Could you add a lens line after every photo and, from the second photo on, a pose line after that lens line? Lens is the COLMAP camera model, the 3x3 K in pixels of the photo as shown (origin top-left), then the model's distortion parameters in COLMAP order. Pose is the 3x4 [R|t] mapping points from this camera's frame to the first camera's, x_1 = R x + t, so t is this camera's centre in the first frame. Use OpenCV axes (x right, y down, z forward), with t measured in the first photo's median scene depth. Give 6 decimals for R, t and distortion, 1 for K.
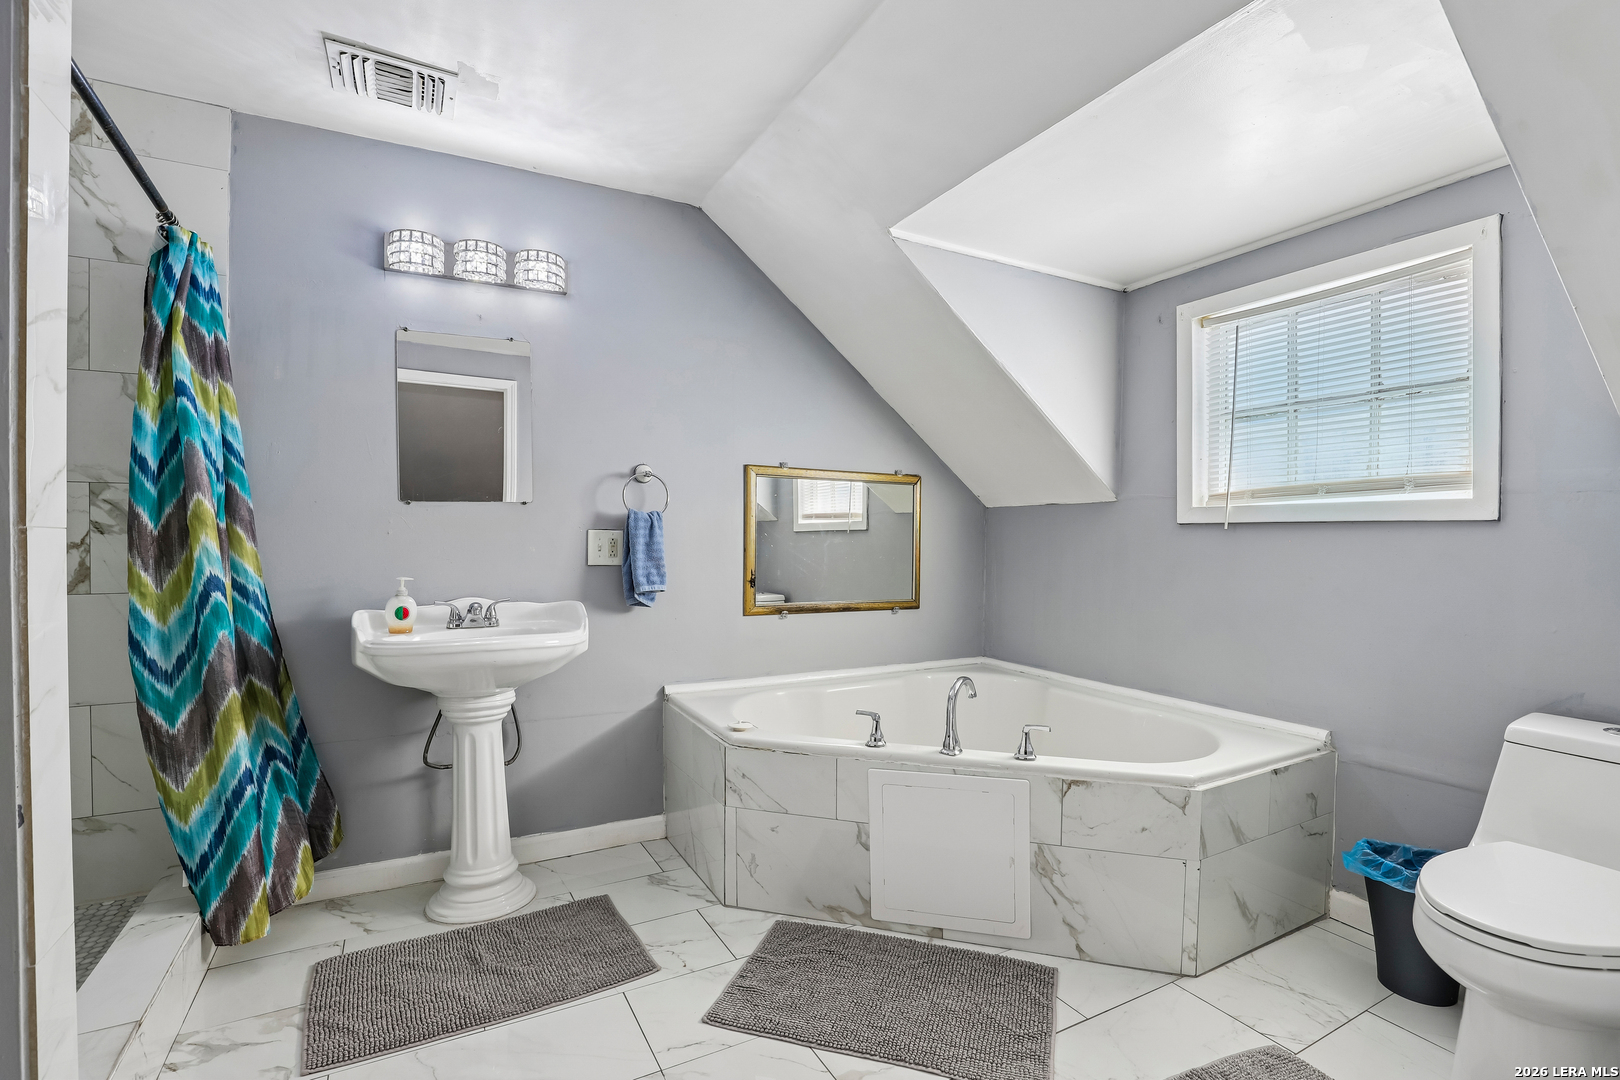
lens RADIAL K [[756.4, 0, 816.5], [0, 756.4, 542.2], [0, 0, 1]] dist [-0.033987, 0.005149]
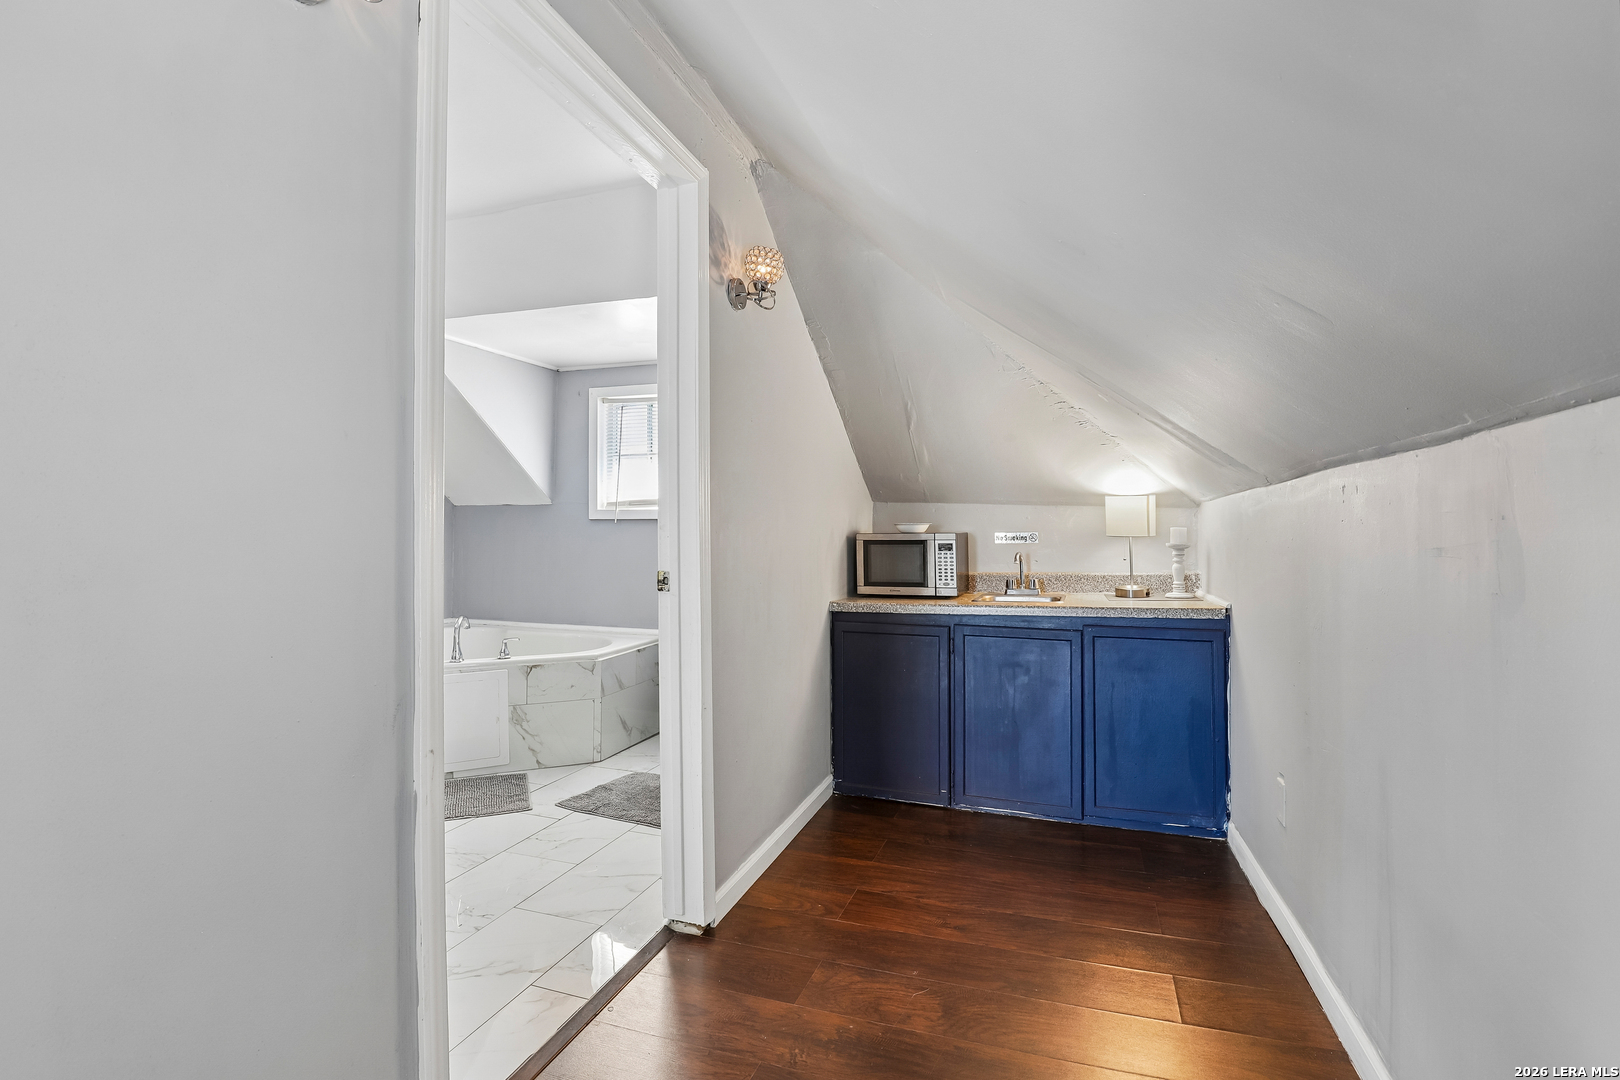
lens RADIAL K [[756.4, 0, 811.6], [0, 756.4, 528.4], [0, 0, 1]] dist [-0.033987, 0.005149]
pose [[0.749280, -0.002619, 0.662248, -0.330445], [0.007466, 0.999962, -0.004492, 0.007600], [-0.662211, 0.008310, 0.749271, -0.744728]]
